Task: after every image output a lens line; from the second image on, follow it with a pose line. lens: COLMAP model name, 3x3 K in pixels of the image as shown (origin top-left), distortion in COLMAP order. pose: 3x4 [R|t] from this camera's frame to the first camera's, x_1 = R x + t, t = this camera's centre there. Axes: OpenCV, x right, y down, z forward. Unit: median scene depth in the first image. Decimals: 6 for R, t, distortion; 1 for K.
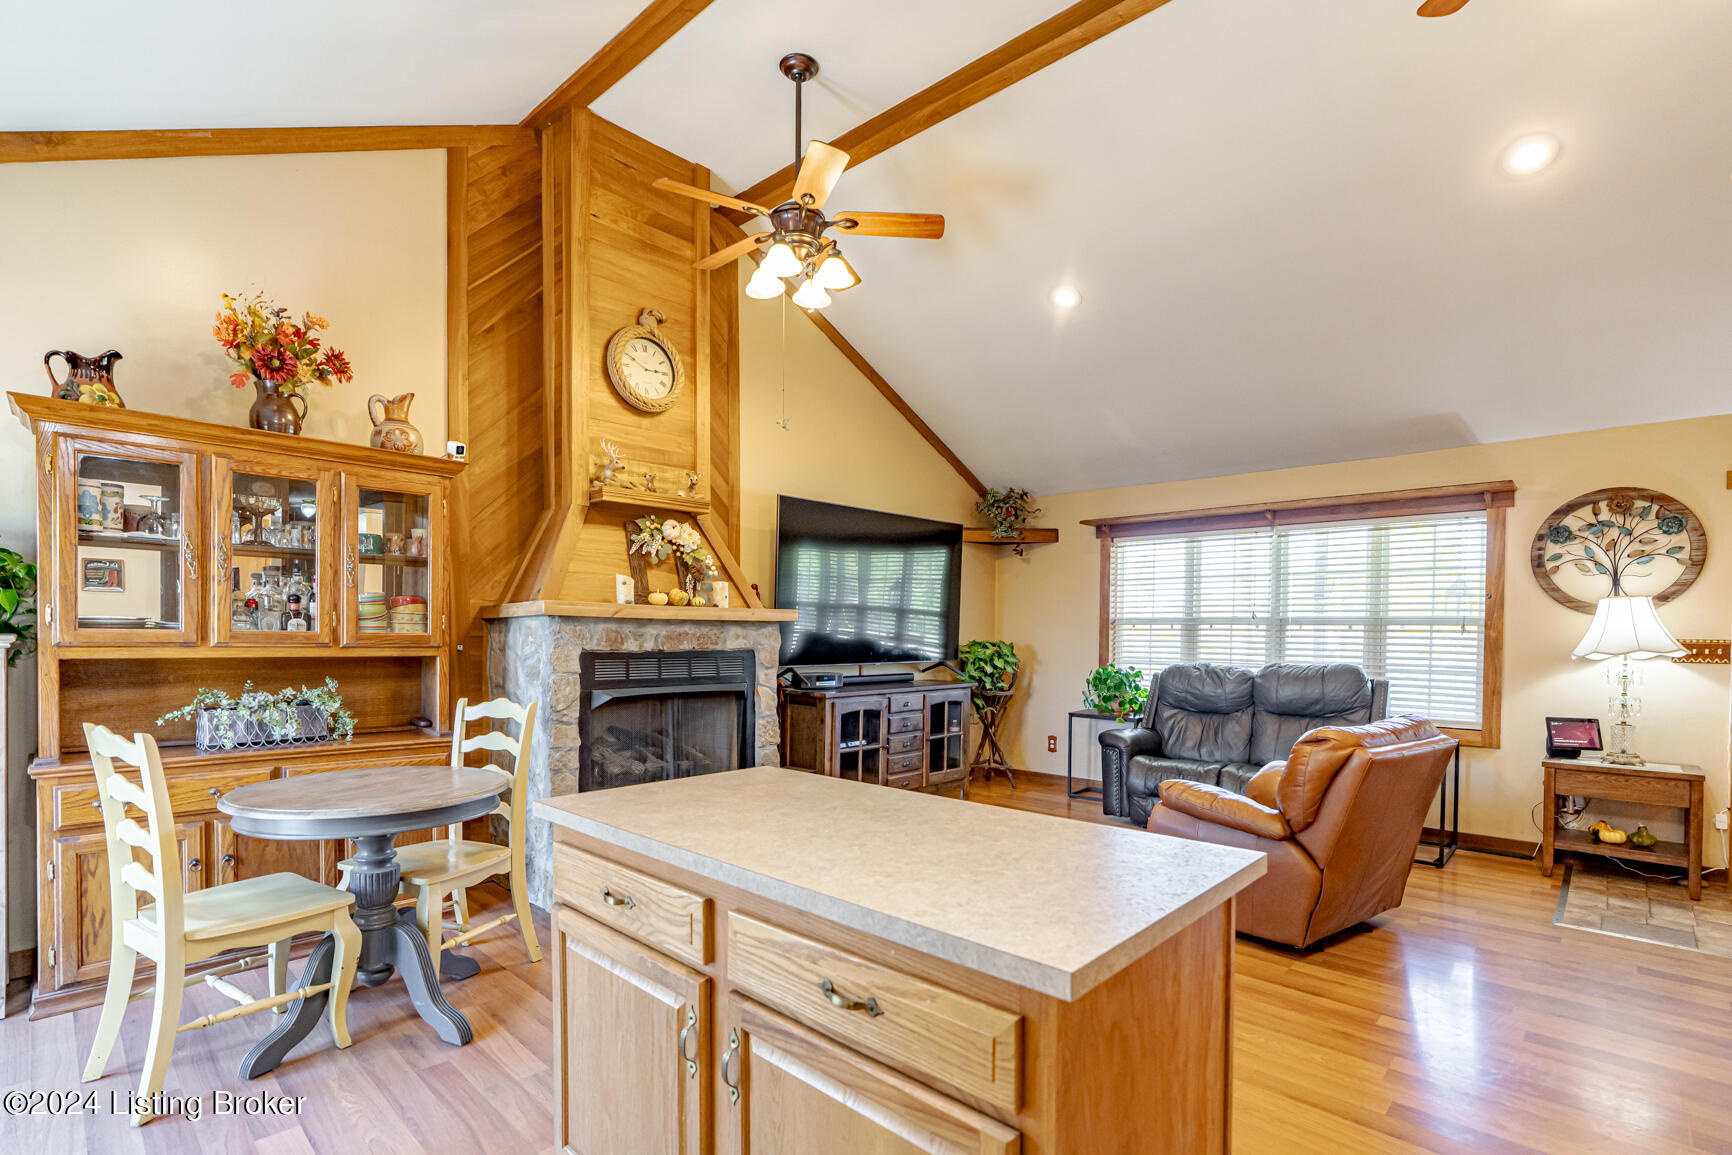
lens RADIAL K [[801.0, 0, 895.7], [0, 801.0, 646.6], [0, 0, 1]] dist [-0.012909, 0.004999]
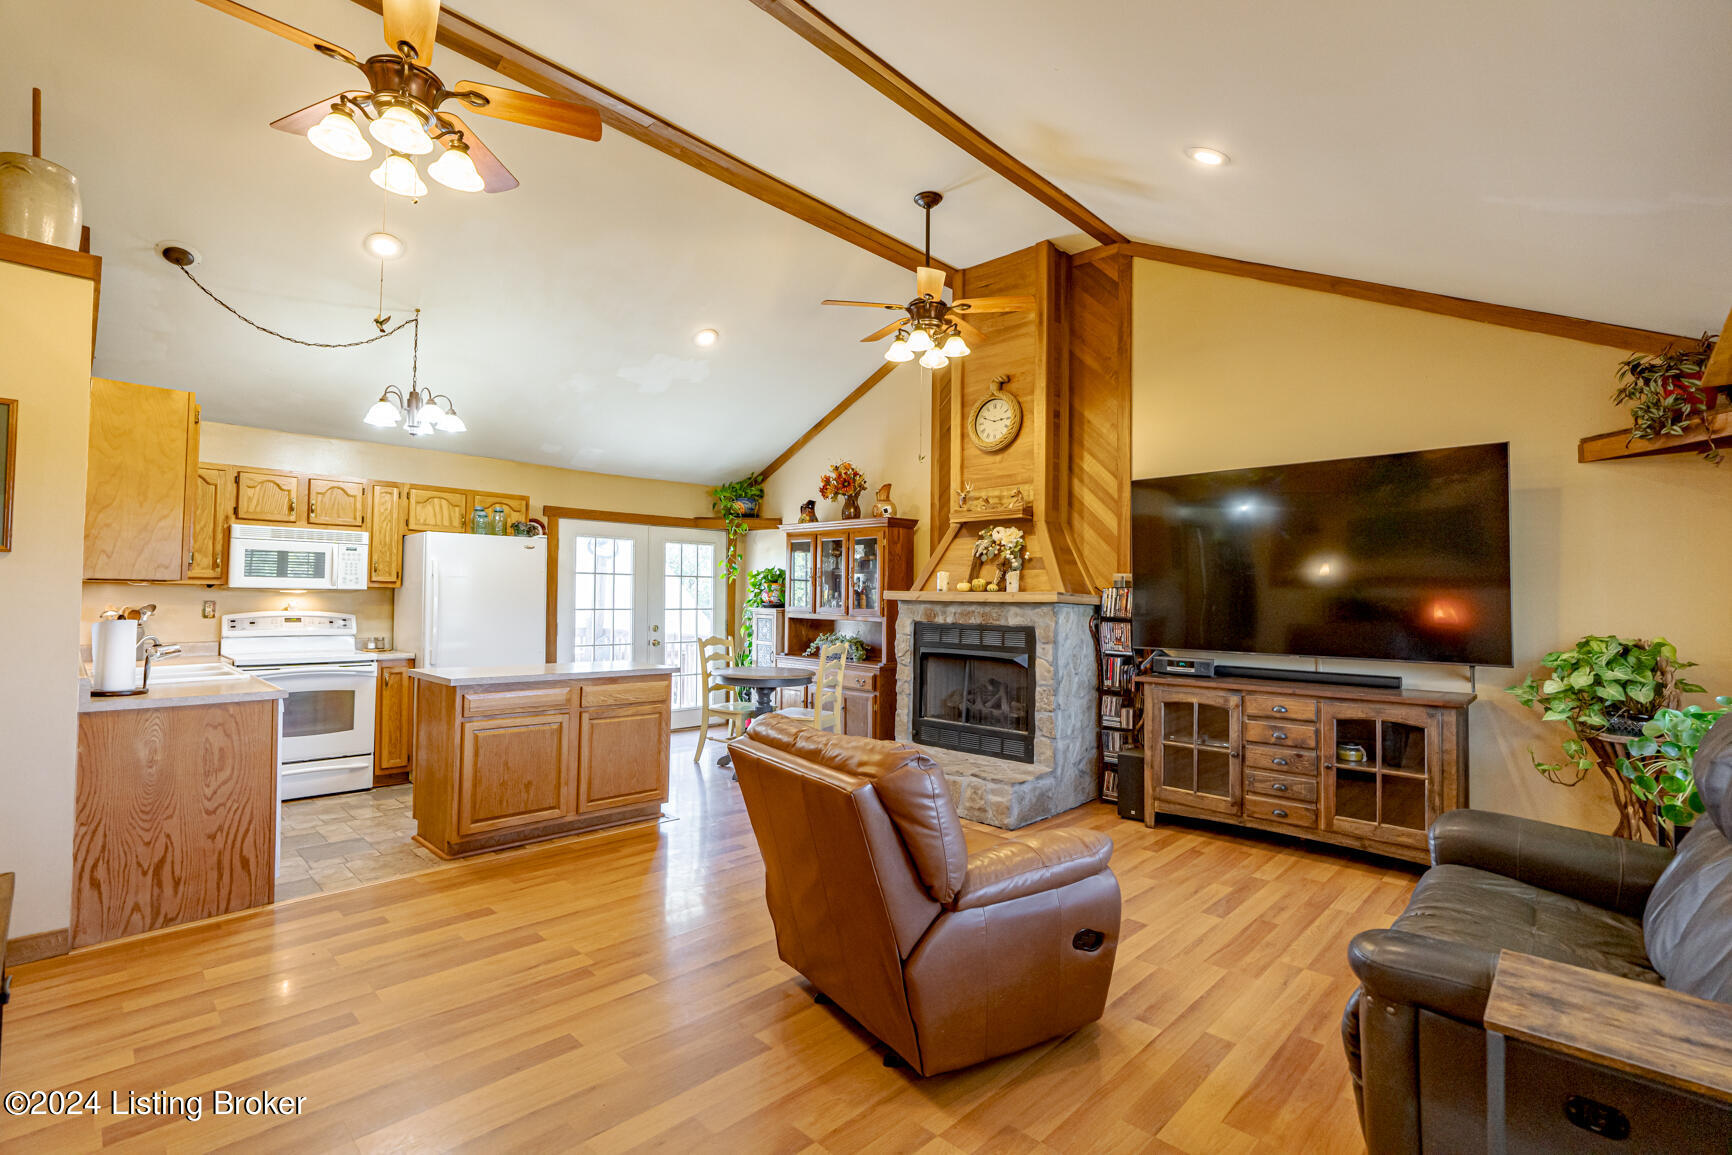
lens RADIAL K [[801.0, 0, 865.2], [0, 801.0, 572.0], [0, 0, 1]] dist [-0.012909, 0.004999]
pose [[-0.027196, -0.043566, -0.998680, 0.963136], [-0.033814, 0.998518, -0.042638, -0.017046], [0.999058, 0.032610, -0.028628, 0.744577]]
